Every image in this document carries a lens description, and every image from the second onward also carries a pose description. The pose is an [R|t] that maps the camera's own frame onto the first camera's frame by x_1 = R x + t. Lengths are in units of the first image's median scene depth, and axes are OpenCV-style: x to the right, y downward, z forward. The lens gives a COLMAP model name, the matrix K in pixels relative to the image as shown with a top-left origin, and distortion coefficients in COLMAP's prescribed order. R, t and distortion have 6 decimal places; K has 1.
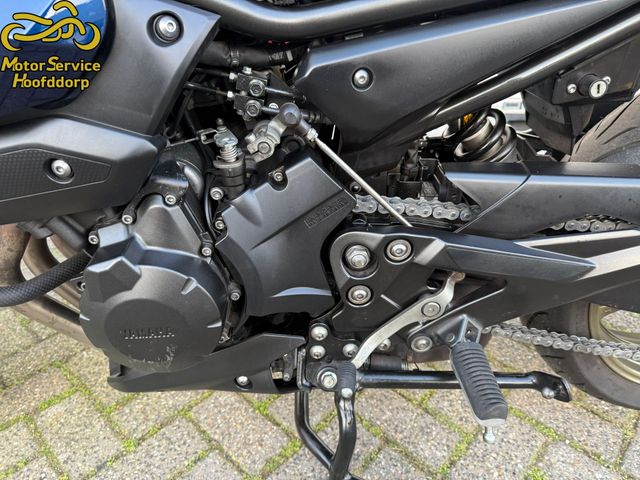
lens RADIAL K [[458.3, 0, 322.0], [0, 458.3, 237.8], [0, 0, 1]] dist [0.028005, -0.014135]
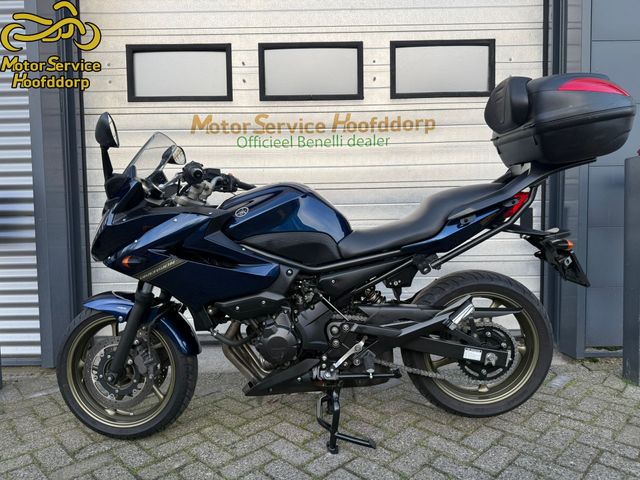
lens RADIAL K [[458.3, 0, 322.0], [0, 458.3, 237.8], [0, 0, 1]] dist [0.028005, -0.014135]
pose [[0.998403, -0.023532, -0.051366, 0.189853], [-0.000134, 0.908148, -0.418648, 0.922863], [0.056500, 0.417986, 0.906695, -2.633738]]
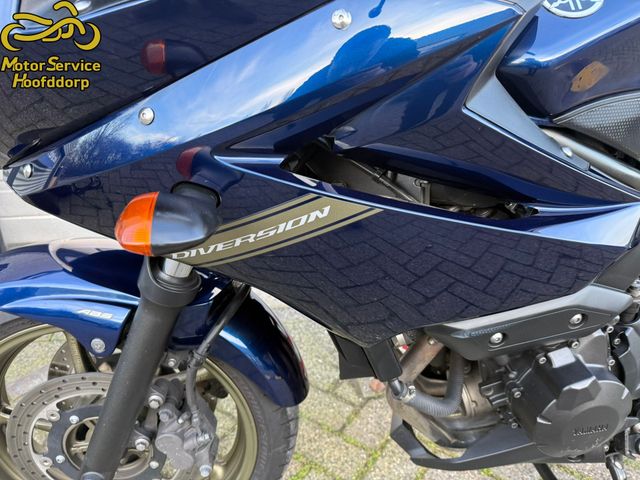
lens RADIAL K [[458.3, 0, 322.0], [0, 458.3, 237.8], [0, 0, 1]] dist [0.028005, -0.014135]
pose [[0.994727, -0.034255, 0.096664, -1.219920], [0.043561, 0.994441, -0.095866, -0.244185], [-0.092842, 0.099572, 0.990690, -0.291228]]
